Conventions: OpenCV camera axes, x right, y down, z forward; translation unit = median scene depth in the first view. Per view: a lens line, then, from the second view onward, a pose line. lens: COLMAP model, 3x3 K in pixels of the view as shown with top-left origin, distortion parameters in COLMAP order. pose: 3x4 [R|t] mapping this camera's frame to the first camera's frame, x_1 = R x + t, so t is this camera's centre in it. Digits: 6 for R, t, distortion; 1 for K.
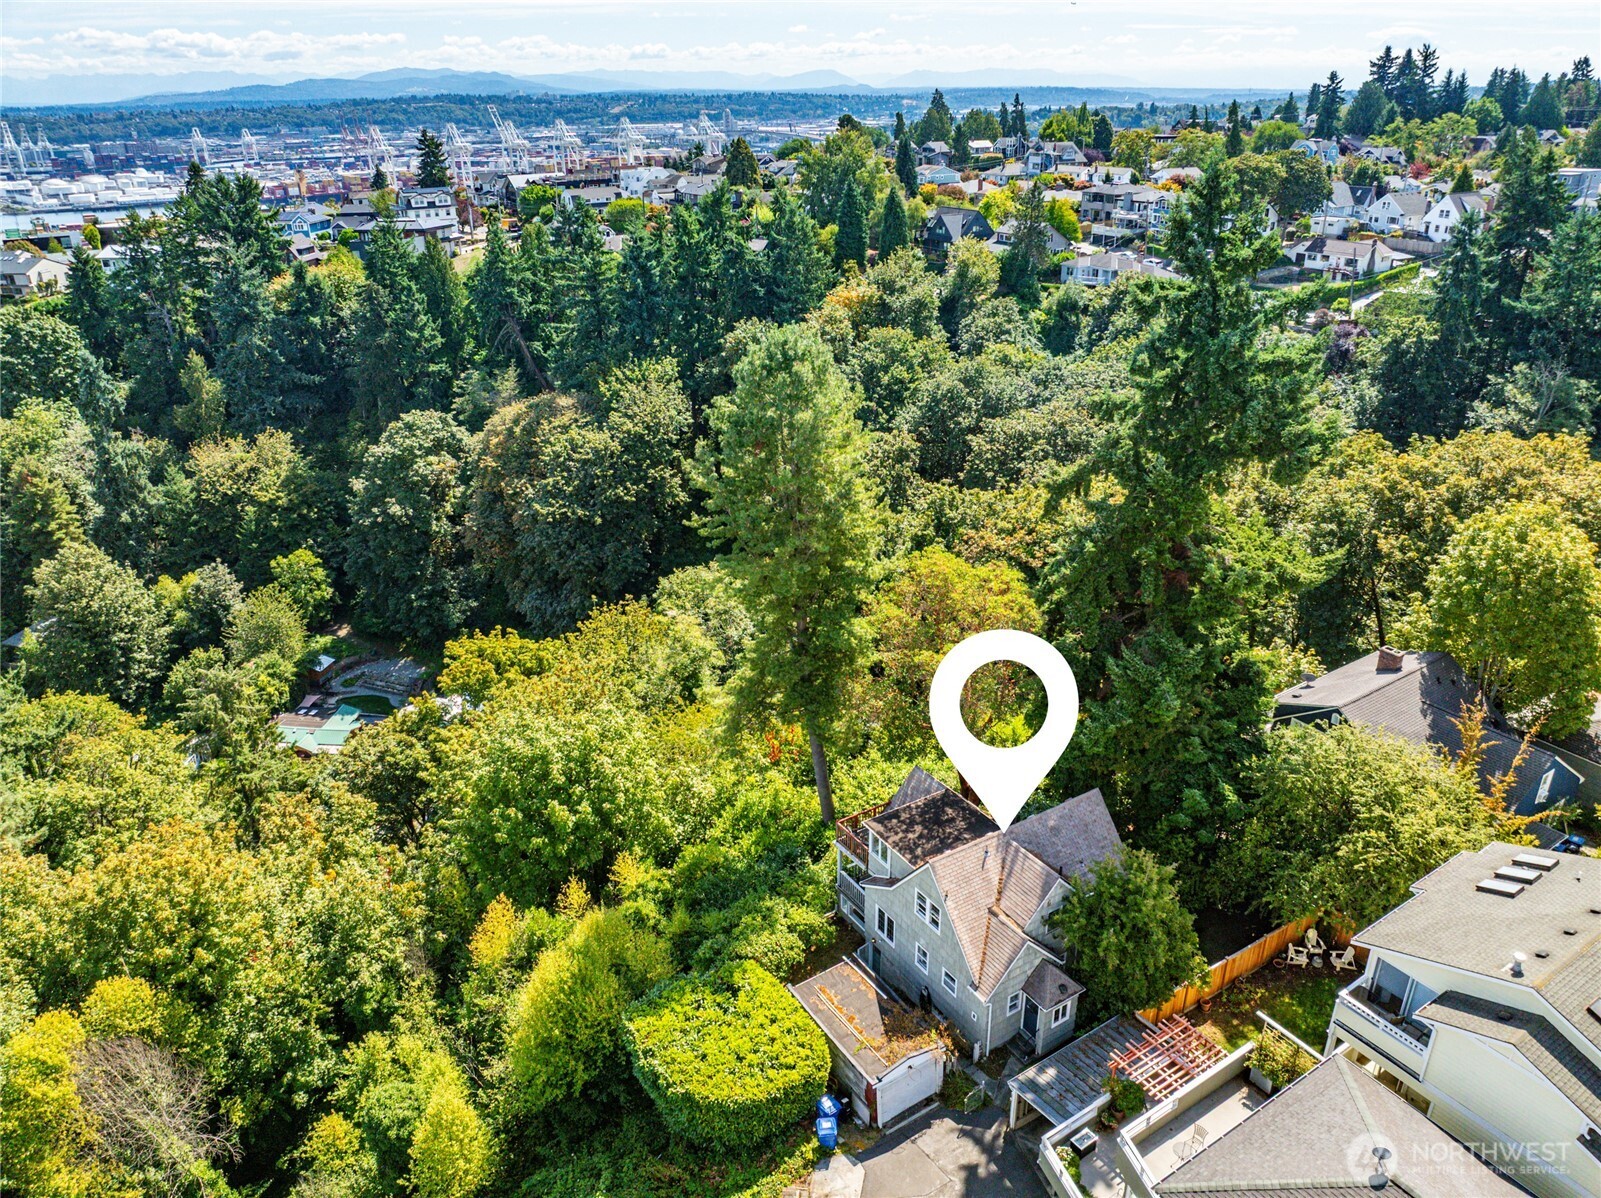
lens RADIAL K [[1129.5, 0, 805.8], [0, 1129.5, 611.2], [0, 0, 1]] dist [-0.020001, 0.009014]
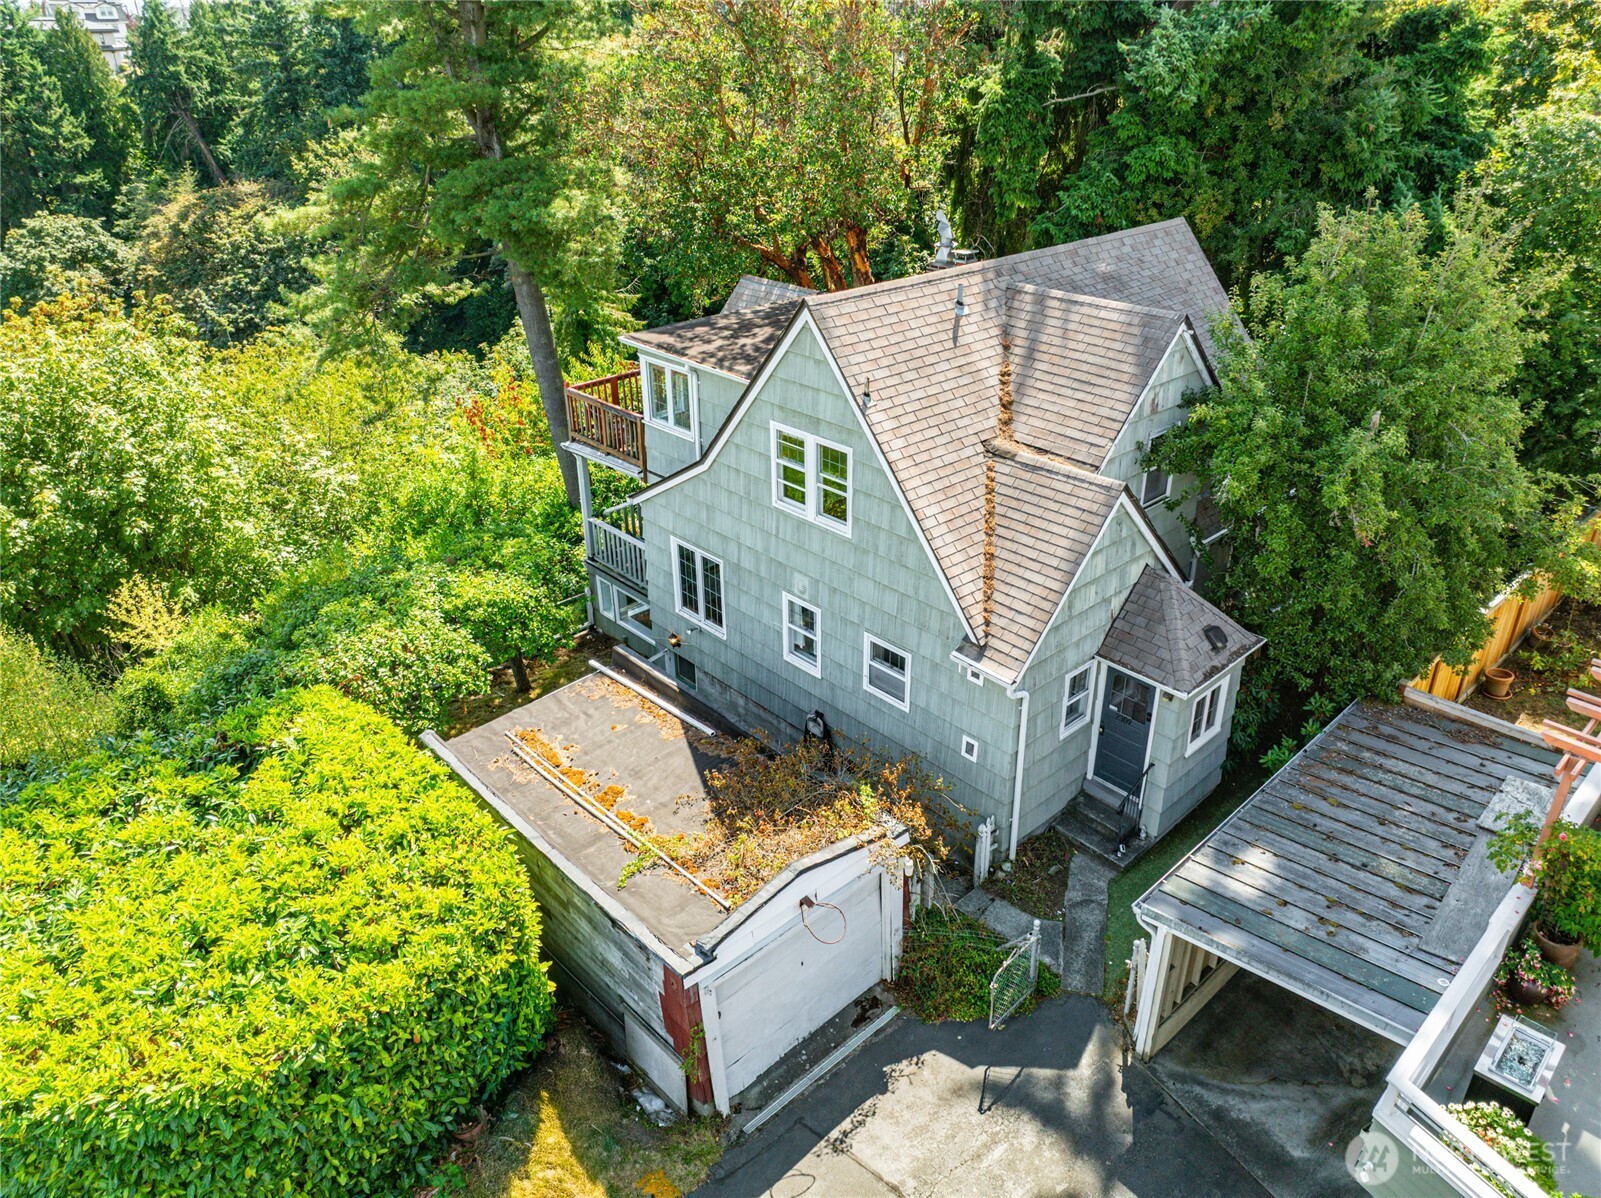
lens RADIAL K [[1129.5, 0, 795.2], [0, 1129.5, 590.6], [0, 0, 1]] dist [-0.020001, 0.009014]
pose [[0.984943, -0.080512, 0.152985, 0.046274], [0.074569, 0.996235, 0.044208, 0.282249], [-0.155969, -0.032134, 0.987239, 0.646526]]
